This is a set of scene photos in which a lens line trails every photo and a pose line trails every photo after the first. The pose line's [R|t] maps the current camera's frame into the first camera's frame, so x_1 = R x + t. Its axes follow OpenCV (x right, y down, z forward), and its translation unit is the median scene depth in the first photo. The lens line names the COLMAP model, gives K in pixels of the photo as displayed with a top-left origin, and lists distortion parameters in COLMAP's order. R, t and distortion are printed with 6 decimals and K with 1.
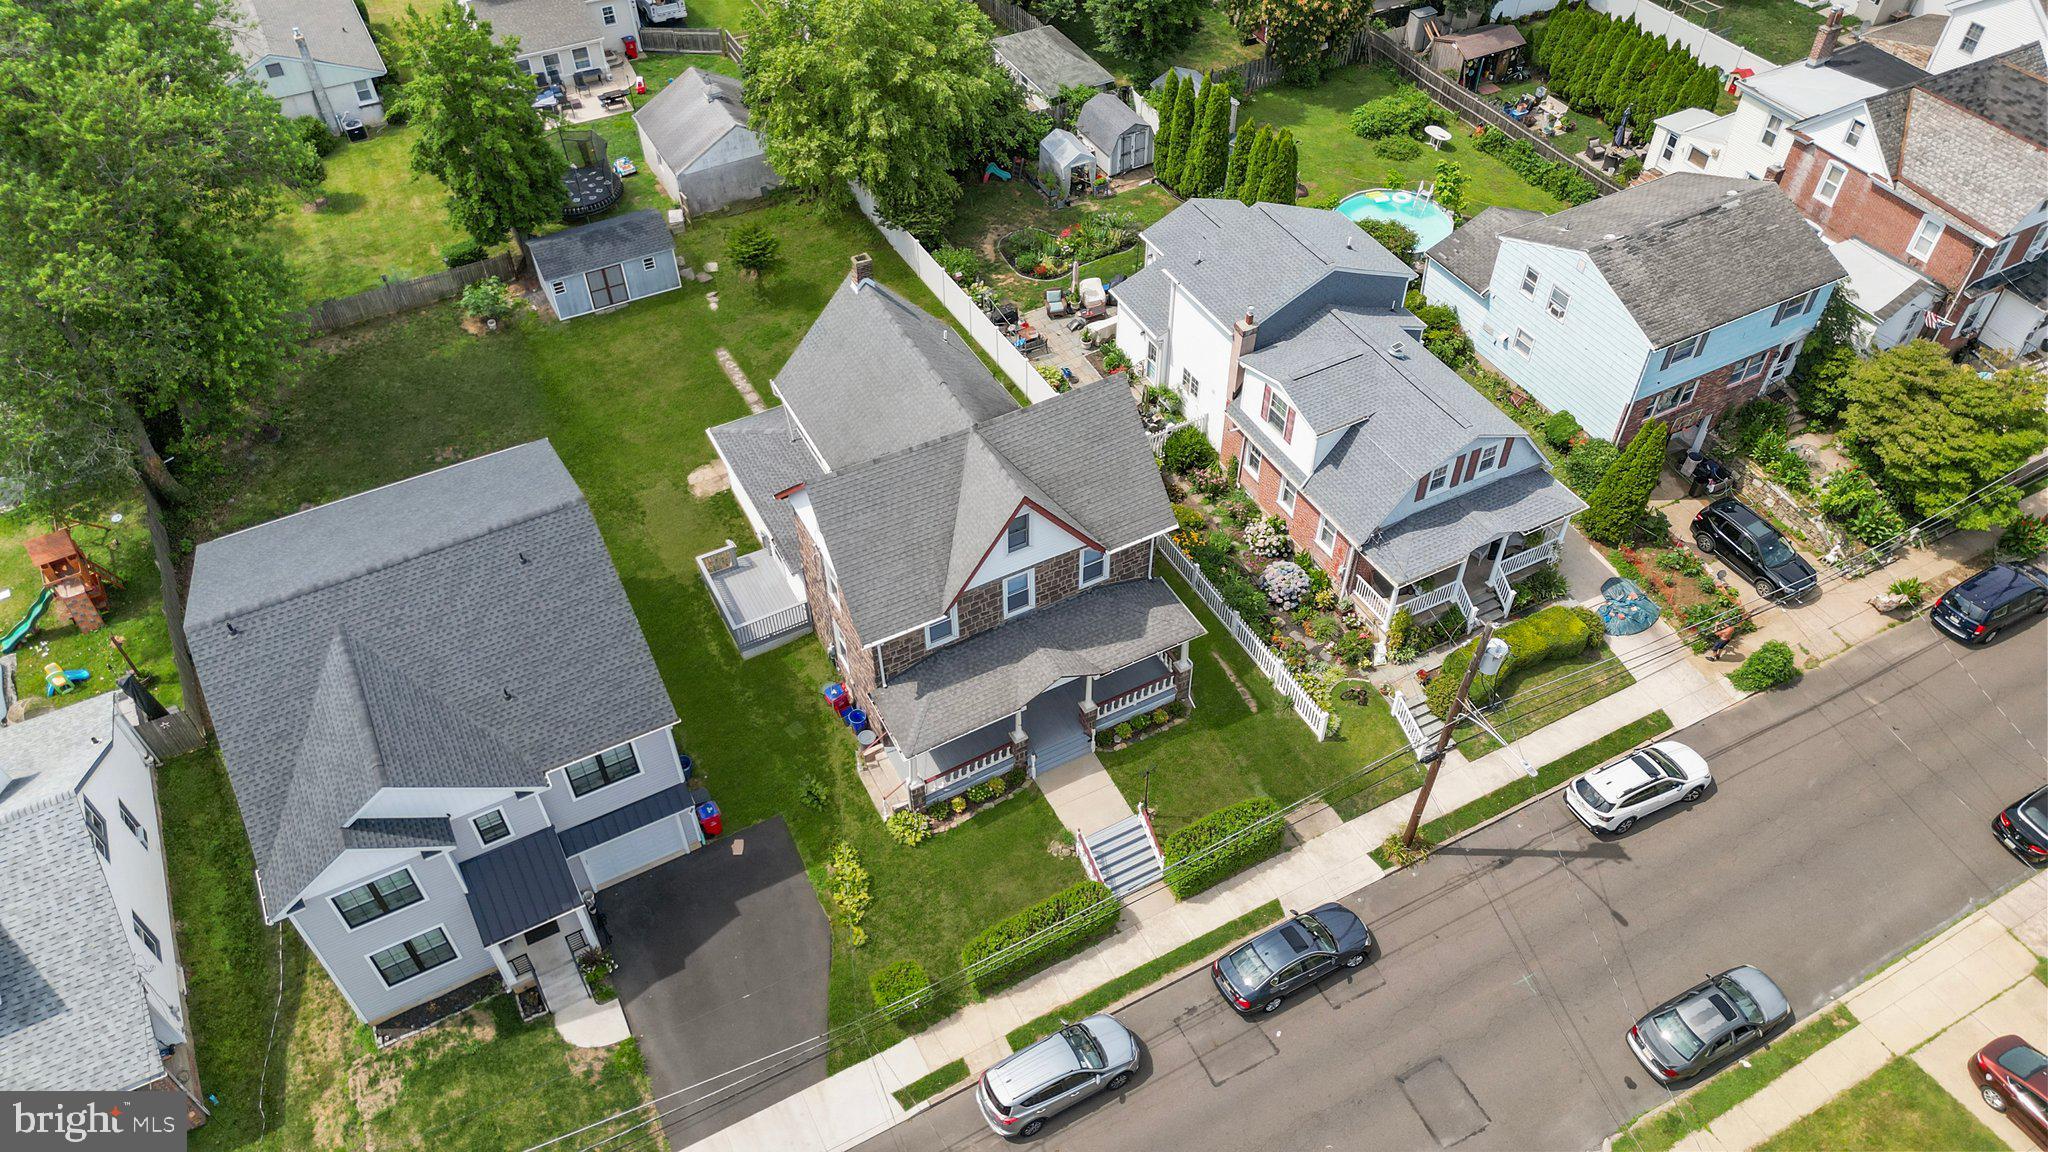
lens RADIAL K [[1486.5, 0, 1027.5], [0, 1486.5, 571.7], [0, 0, 1]] dist [0.064333, -0.069360]
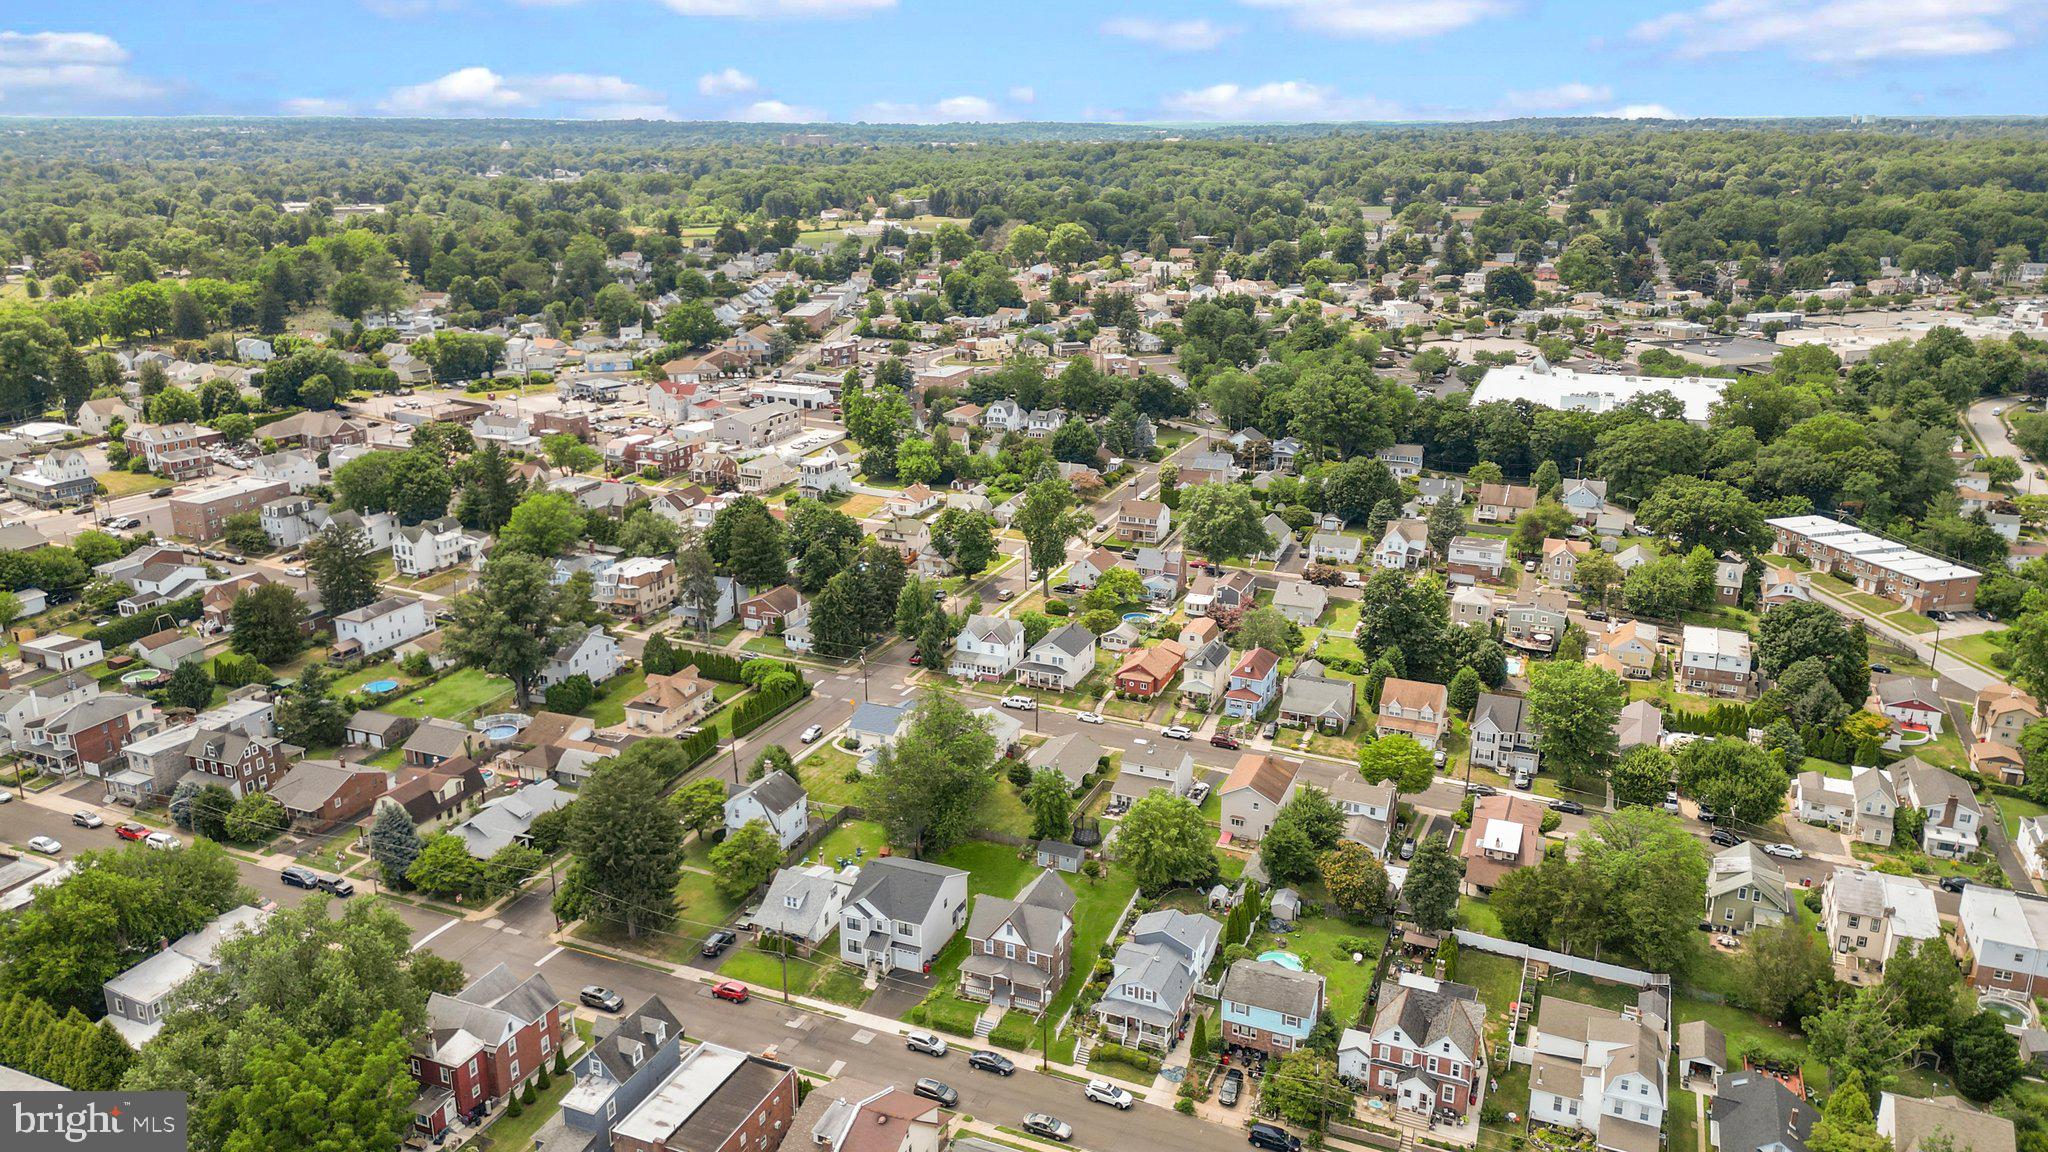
lens RADIAL K [[1486.5, 0, 1024.6], [0, 1486.5, 575.7], [0, 0, 1]] dist [0.064333, -0.069360]
pose [[0.620878, 0.236741, -0.747304, 2.594817], [-0.557446, 0.803587, -0.208569, 0.018530], [0.551147, 0.546078, 0.630900, -1.850647]]
